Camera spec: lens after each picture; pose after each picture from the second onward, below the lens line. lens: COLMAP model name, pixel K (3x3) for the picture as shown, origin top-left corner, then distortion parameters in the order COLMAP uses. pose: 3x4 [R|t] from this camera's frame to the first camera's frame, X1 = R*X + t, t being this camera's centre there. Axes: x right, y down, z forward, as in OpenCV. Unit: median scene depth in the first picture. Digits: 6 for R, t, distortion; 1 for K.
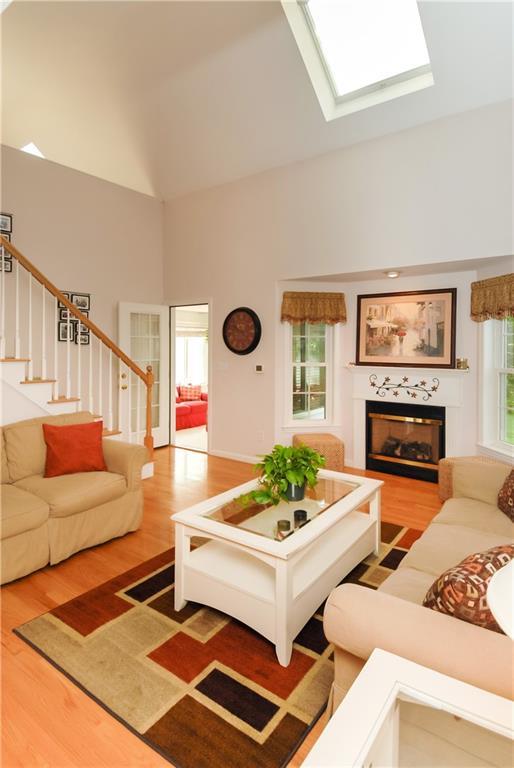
lens RADIAL K [[401.2, 0, 254.7], [0, 401.2, 353.0], [0, 0, 1]] dist [0.000991, -0.004927]
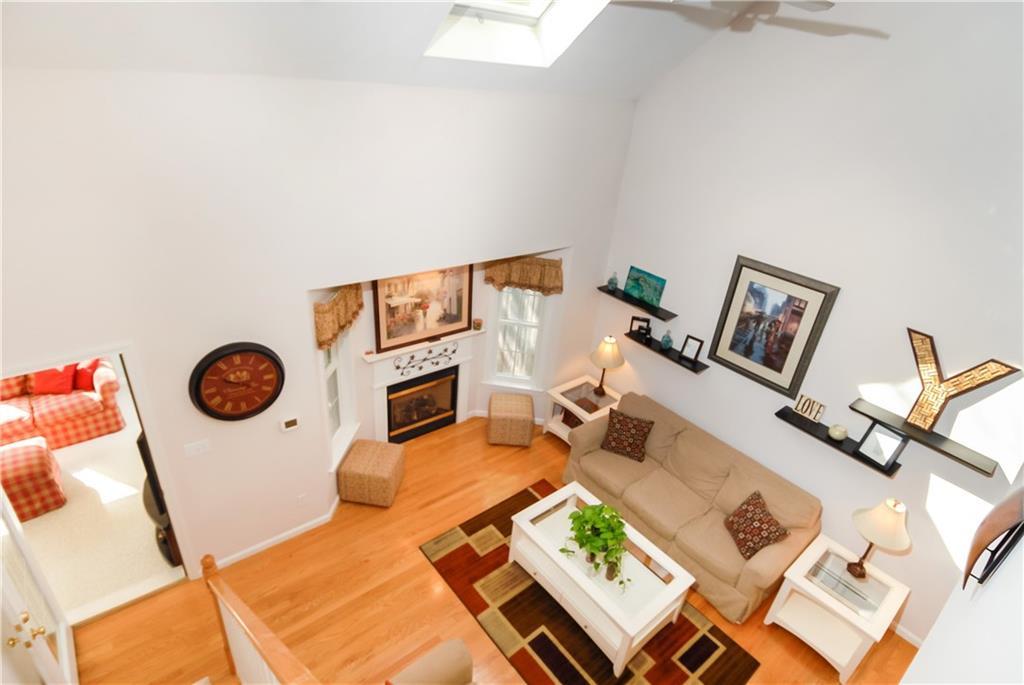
lens RADIAL K [[535.0, 0, 512.2], [0, 535.0, 344.4], [0, 0, 1]] dist [0.000991, -0.004927]
pose [[0.239035, -0.449099, 0.860914, -0.625032], [-0.083345, 0.873854, 0.478991, -0.546898], [-0.967428, -0.186248, 0.171452, 0.593100]]
